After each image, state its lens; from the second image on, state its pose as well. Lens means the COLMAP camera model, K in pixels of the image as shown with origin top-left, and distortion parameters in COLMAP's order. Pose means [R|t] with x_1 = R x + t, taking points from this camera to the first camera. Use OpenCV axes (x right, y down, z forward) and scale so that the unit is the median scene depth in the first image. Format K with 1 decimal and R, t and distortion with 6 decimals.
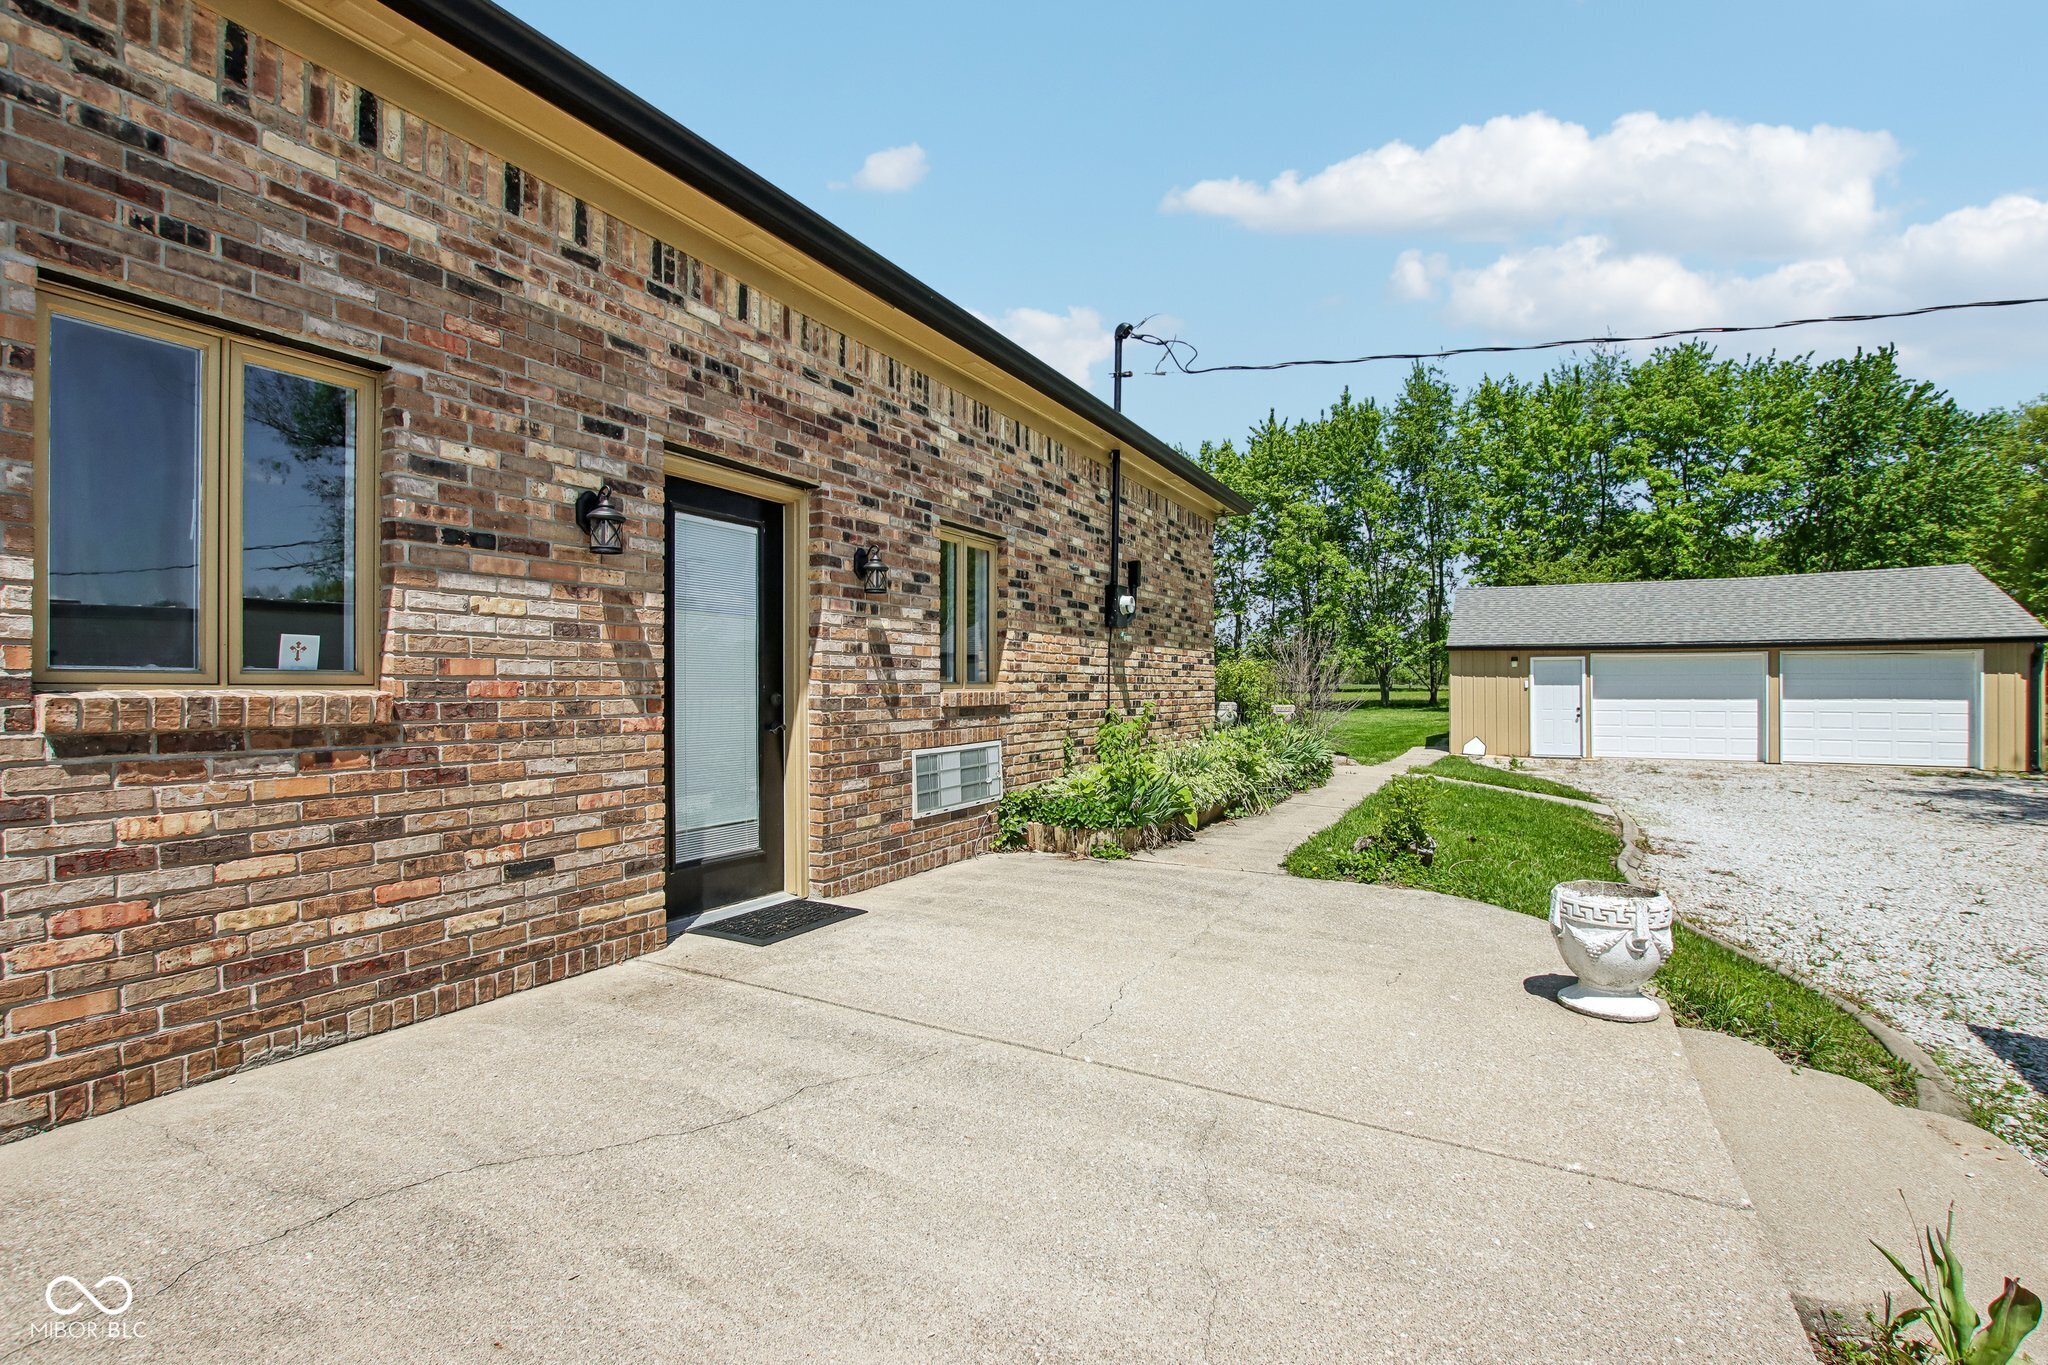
lens RADIAL K [[940.1, 0, 1024.0], [0, 940.1, 682.5], [0, 0, 1]] dist [-0.019462, 0.000245]
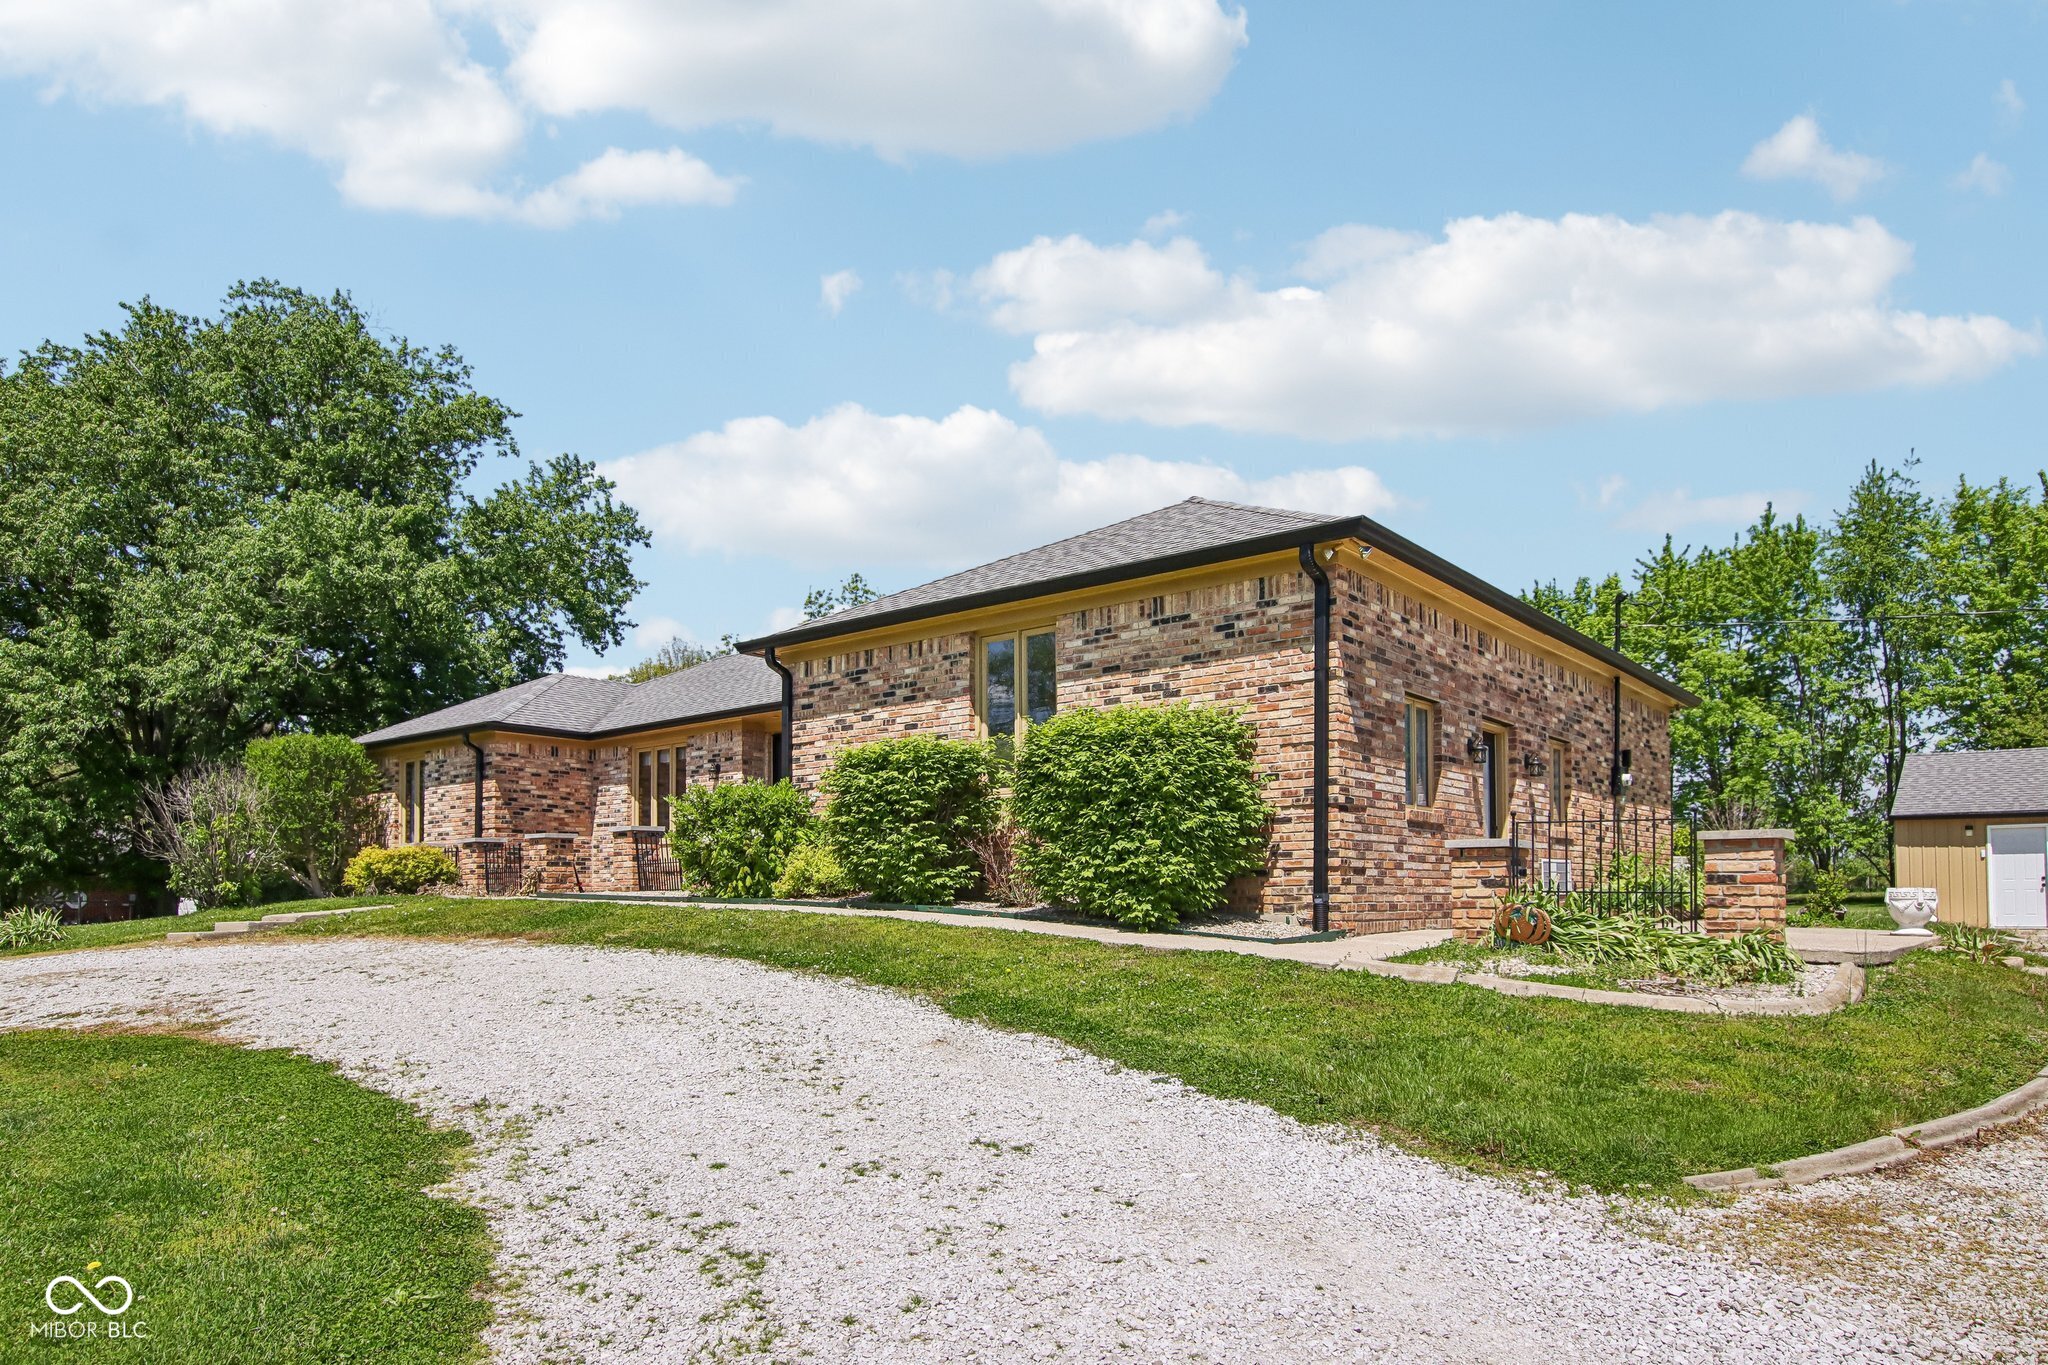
lens RADIAL K [[1284.2, 0, 1028.9], [0, 1284.2, 884.8], [0, 0, 1]] dist [-0.030429, 0.004370]
pose [[0.980546, -0.011082, -0.195976, -0.165888], [0.009281, 0.999906, -0.010105, 0.037556], [0.196070, 0.008090, 0.980557, -0.458083]]
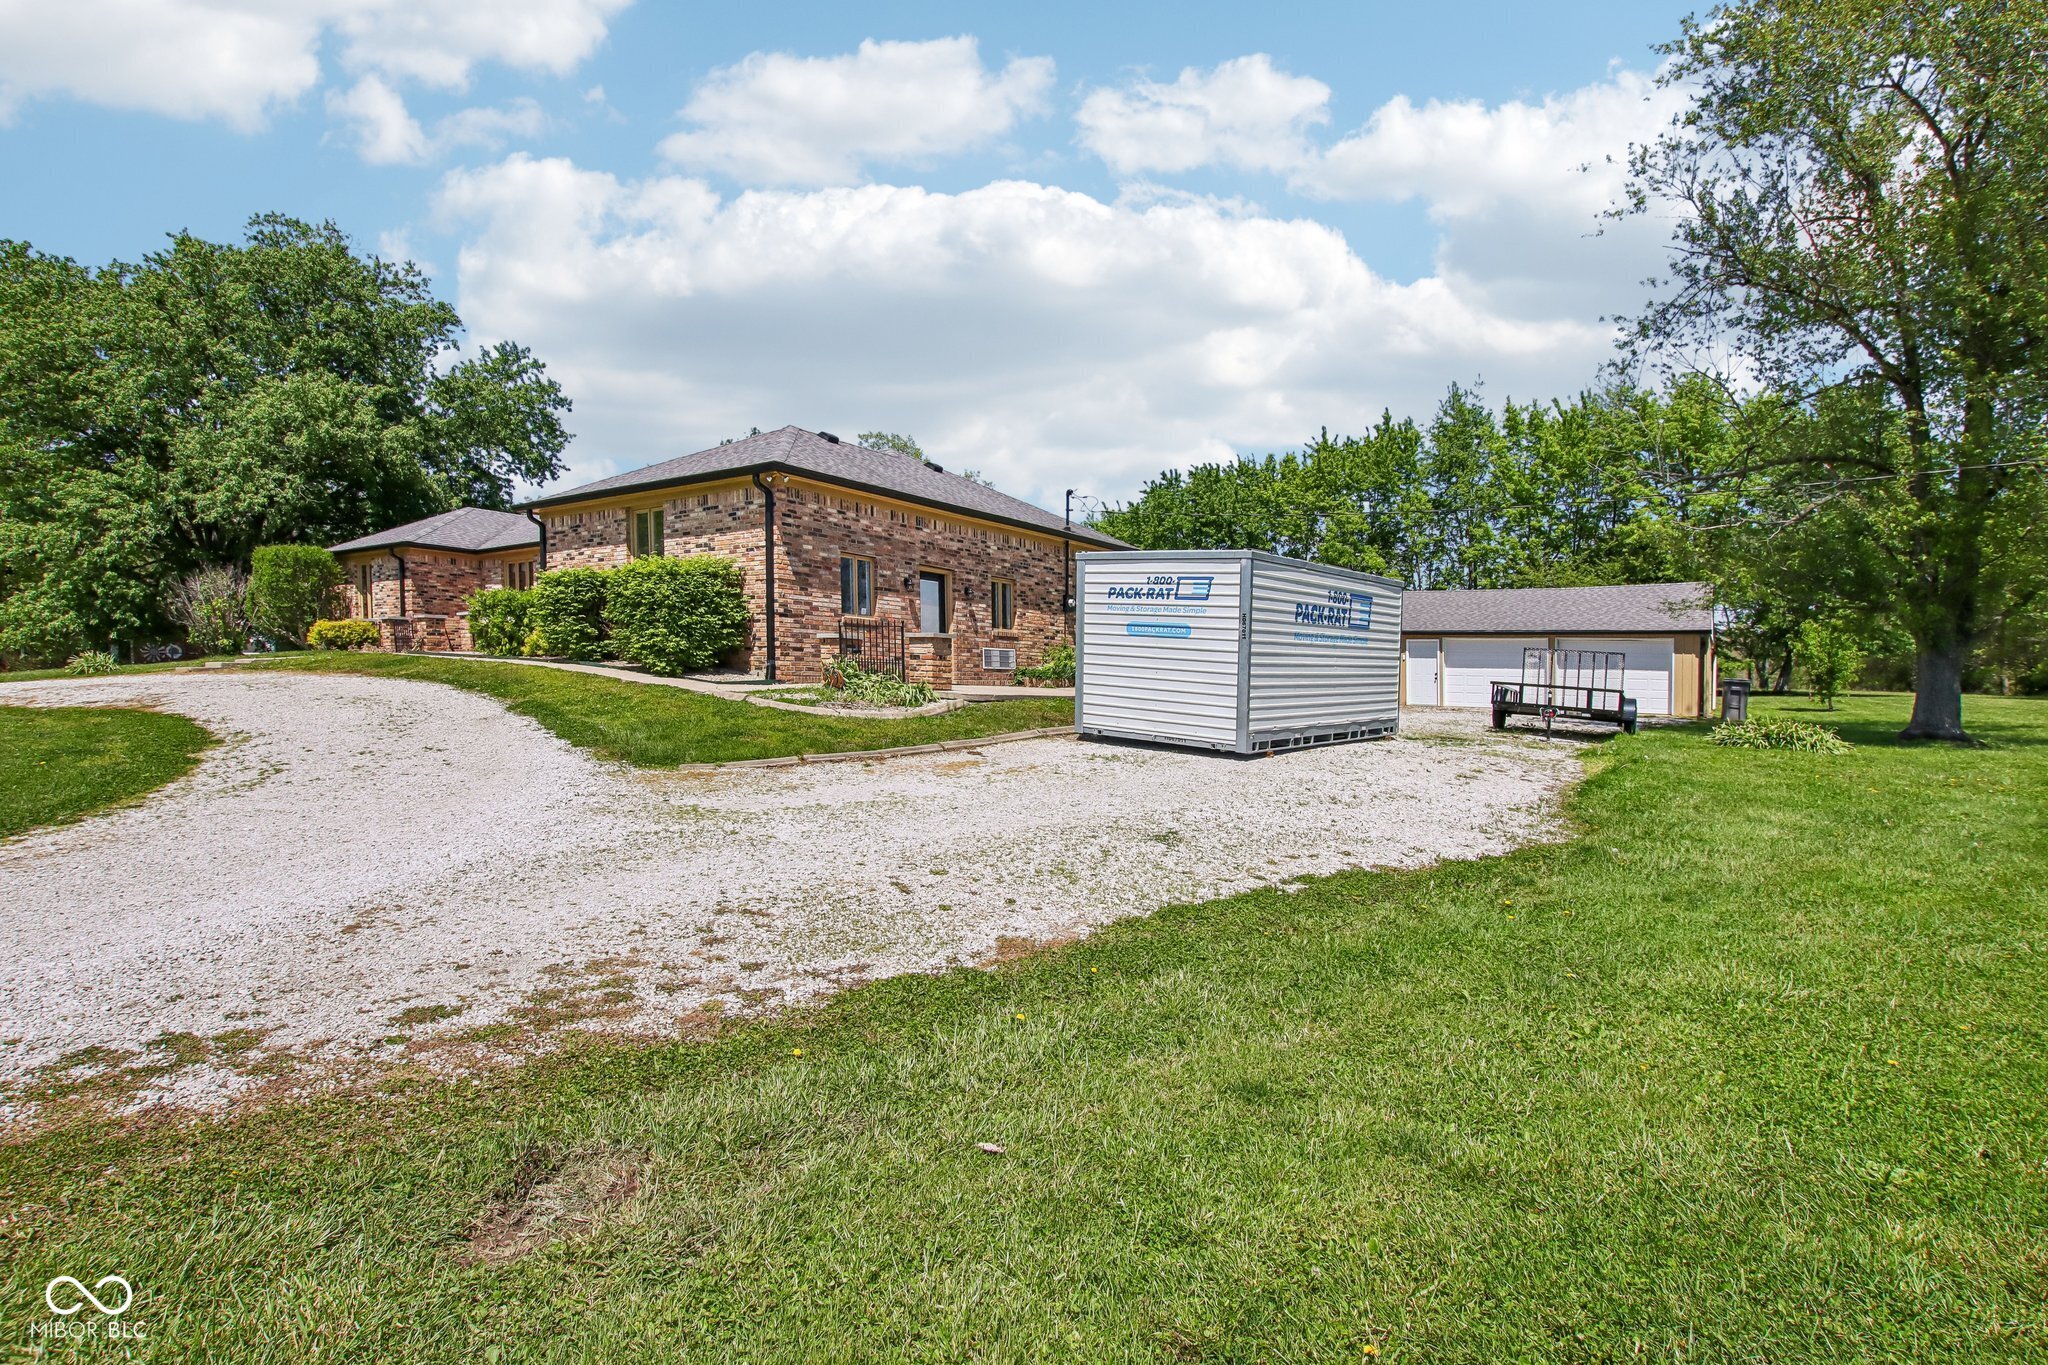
lens RADIAL K [[961.6, 0, 984.2], [0, 961.6, 769.7], [0, 0, 1]] dist [-0.032373, 0.000343]
pose [[0.988607, 0.036198, -0.146105, 0.107213], [-0.021797, 0.994850, 0.098986, 0.043862], [0.148936, -0.094674, 0.984304, -0.627744]]
